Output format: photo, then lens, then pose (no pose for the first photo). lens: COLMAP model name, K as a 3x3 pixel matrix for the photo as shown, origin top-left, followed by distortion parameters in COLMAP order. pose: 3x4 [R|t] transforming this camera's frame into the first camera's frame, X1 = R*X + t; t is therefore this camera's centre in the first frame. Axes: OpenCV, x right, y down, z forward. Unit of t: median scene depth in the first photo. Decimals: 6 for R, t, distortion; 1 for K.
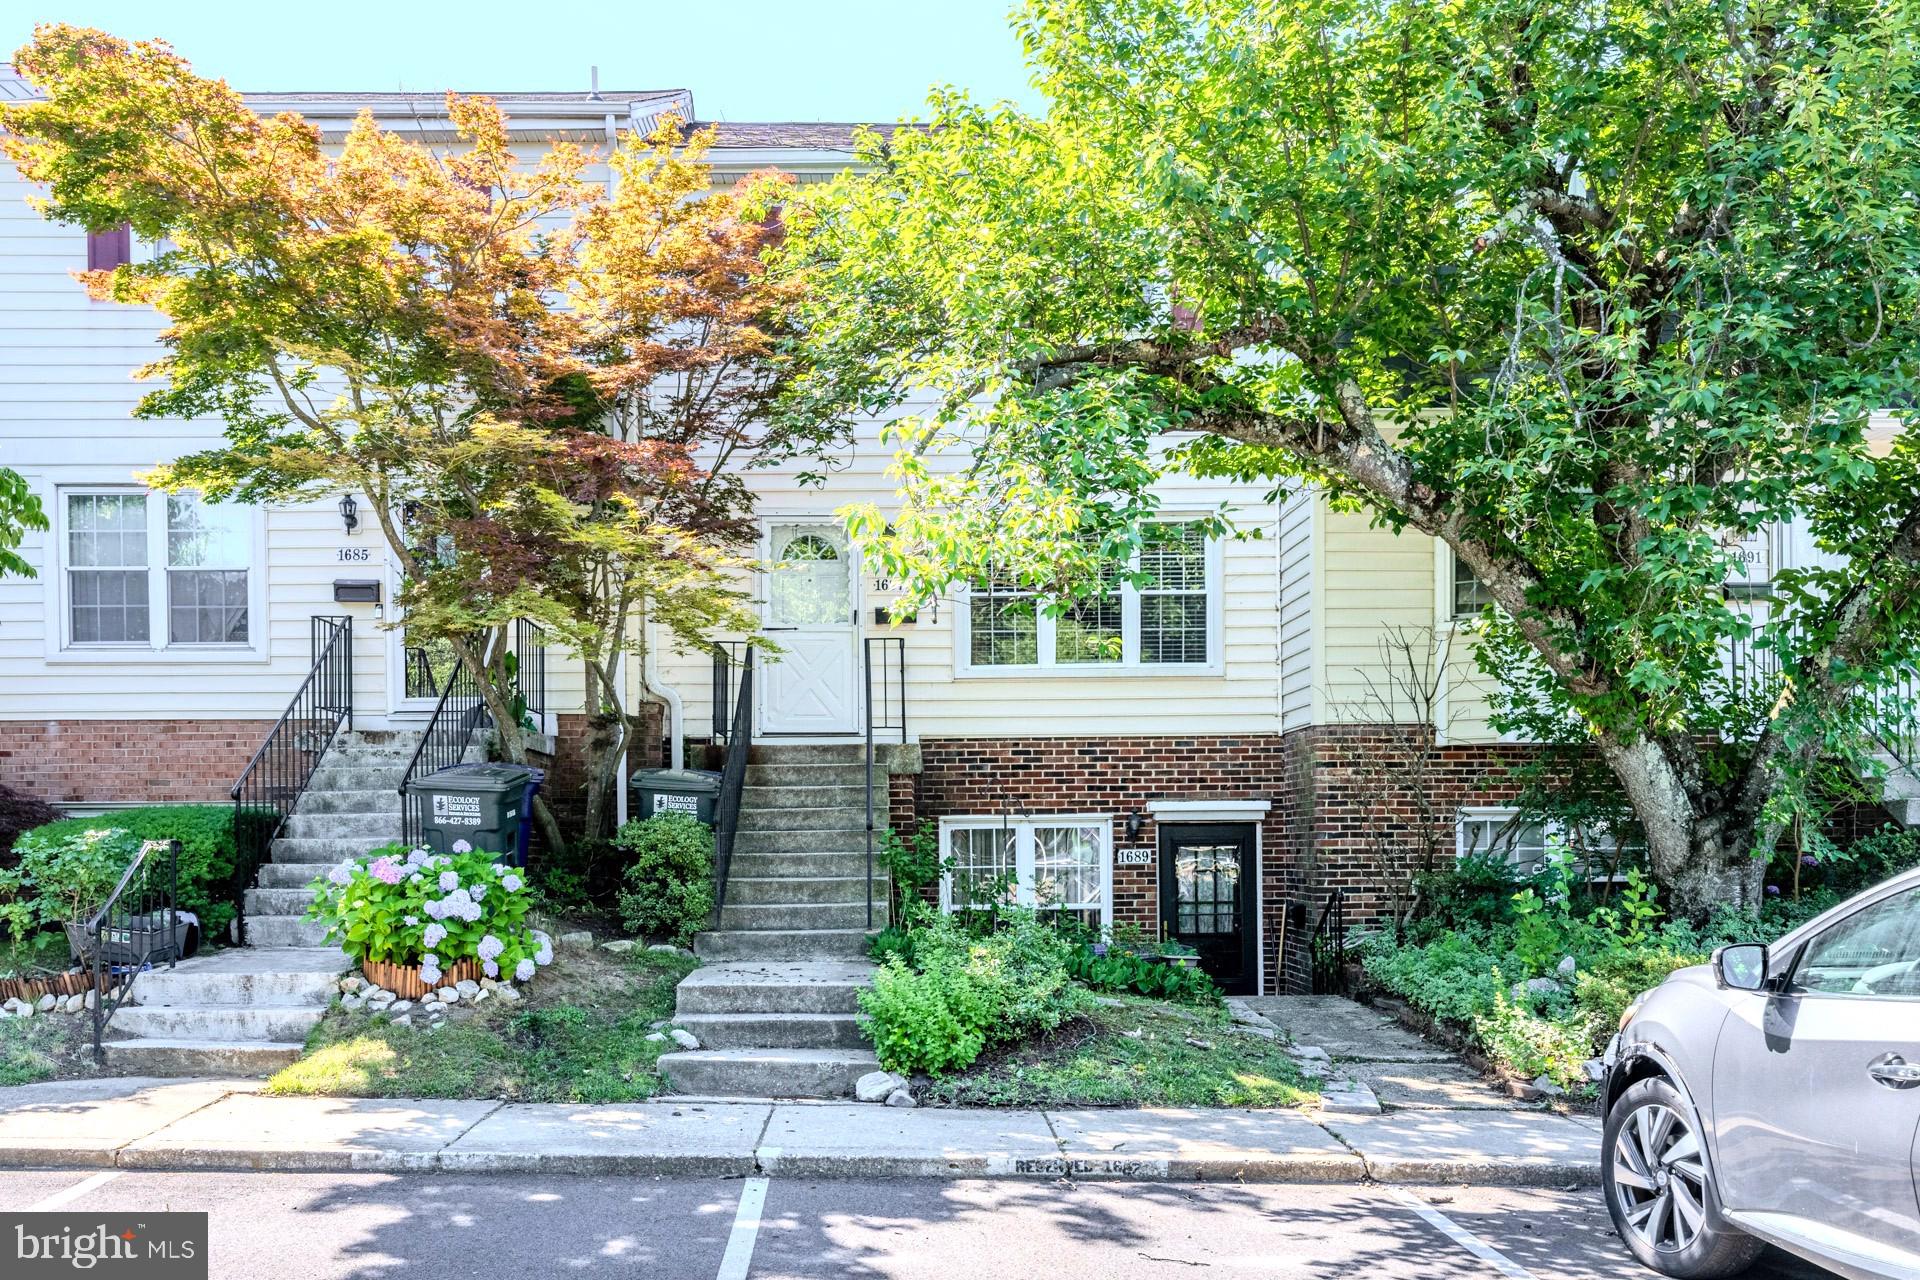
lens RADIAL K [[1822.0, 0, 960.0], [0, 1822.0, 640.0], [0, 0, 1]] dist [-0.002103, -0.000690]
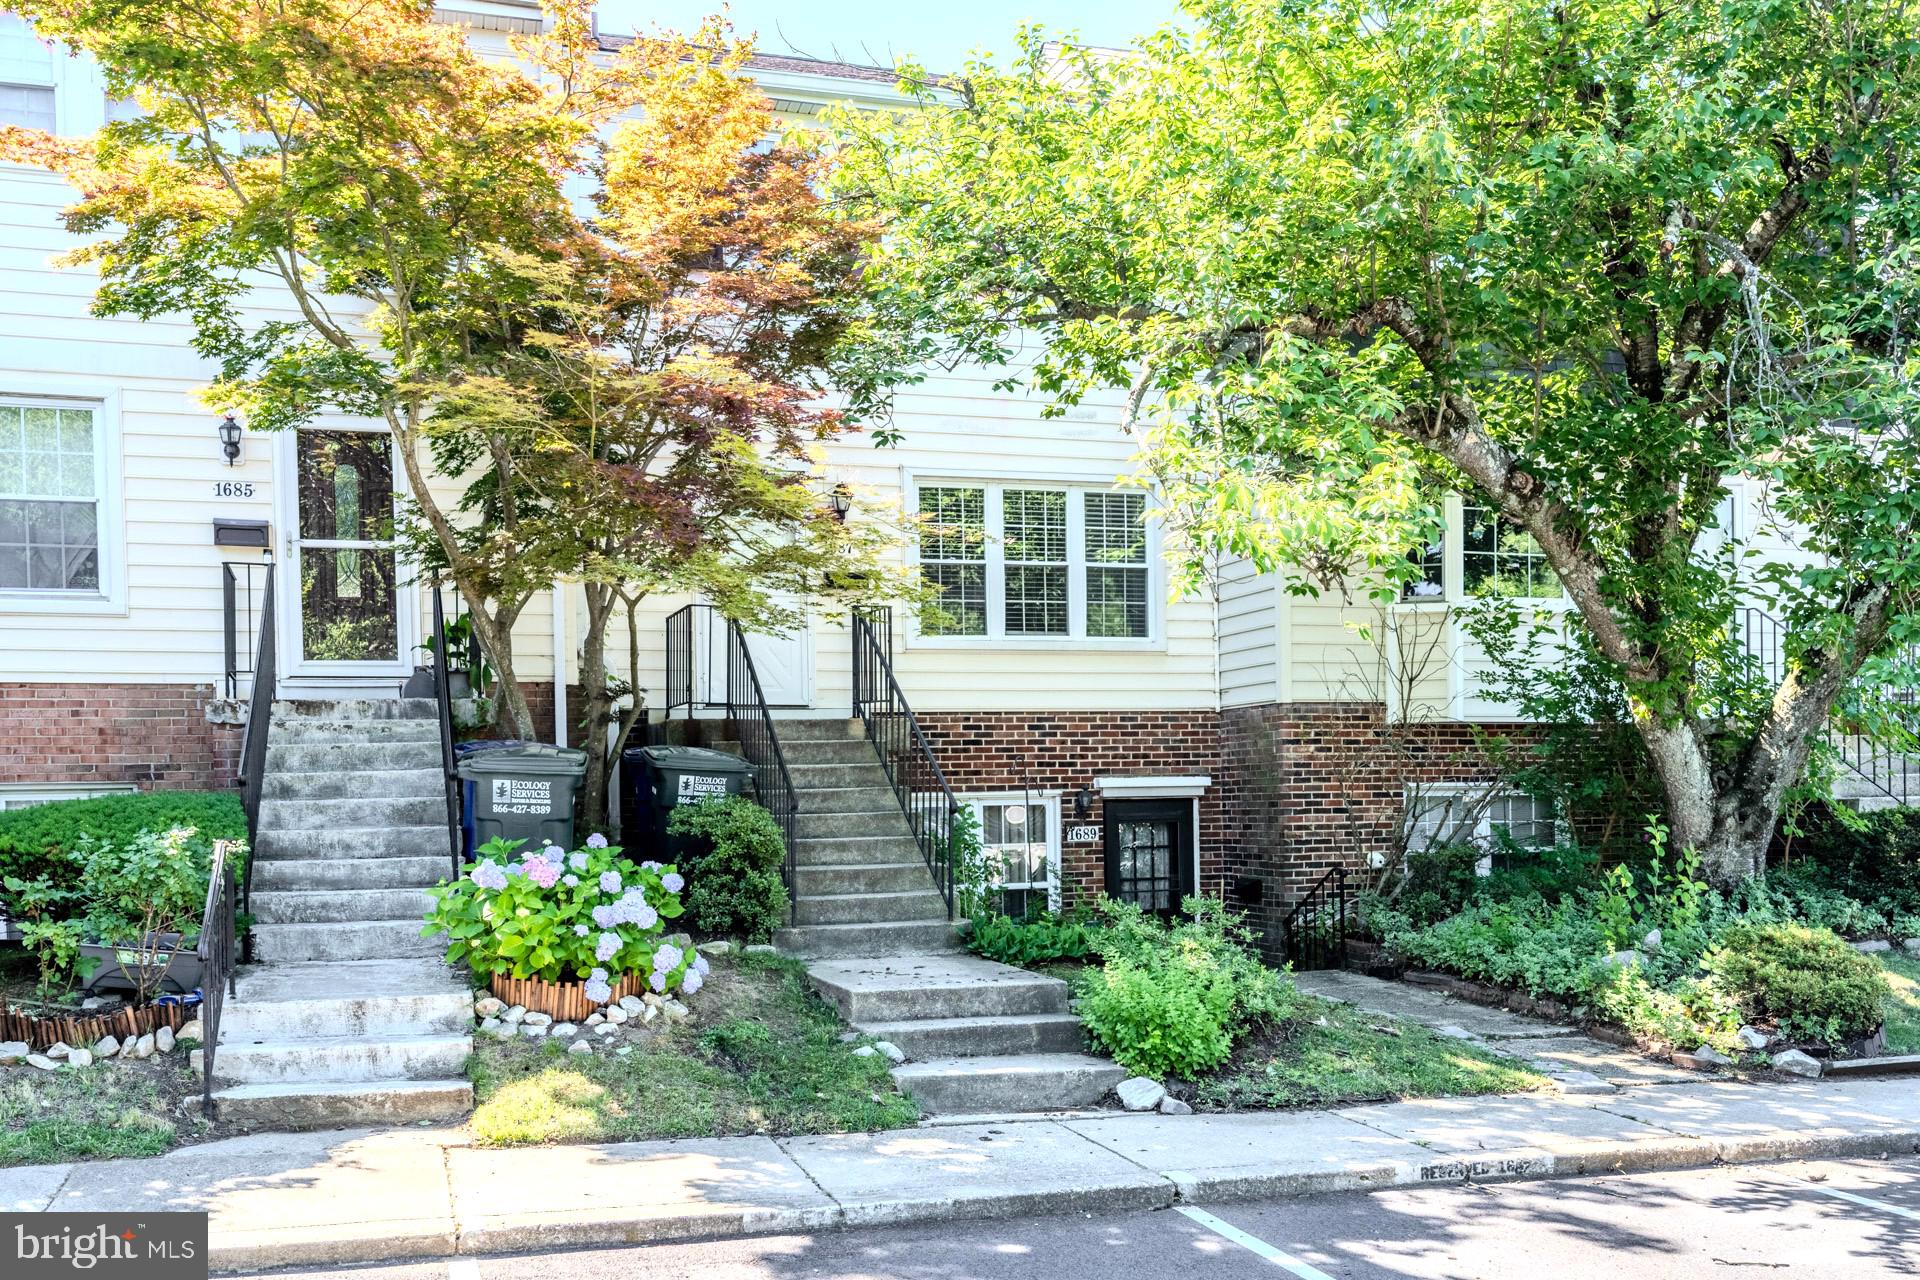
lens RADIAL K [[1822.0, 0, 960.0], [0, 1822.0, 640.0], [0, 0, 1]] dist [-0.002103, -0.000690]
pose [[0.950164, 0.019522, 0.311138, -0.388634], [-0.026811, 0.999457, 0.019166, -0.003470], [-0.310594, -0.026553, 0.950172, 0.130148]]
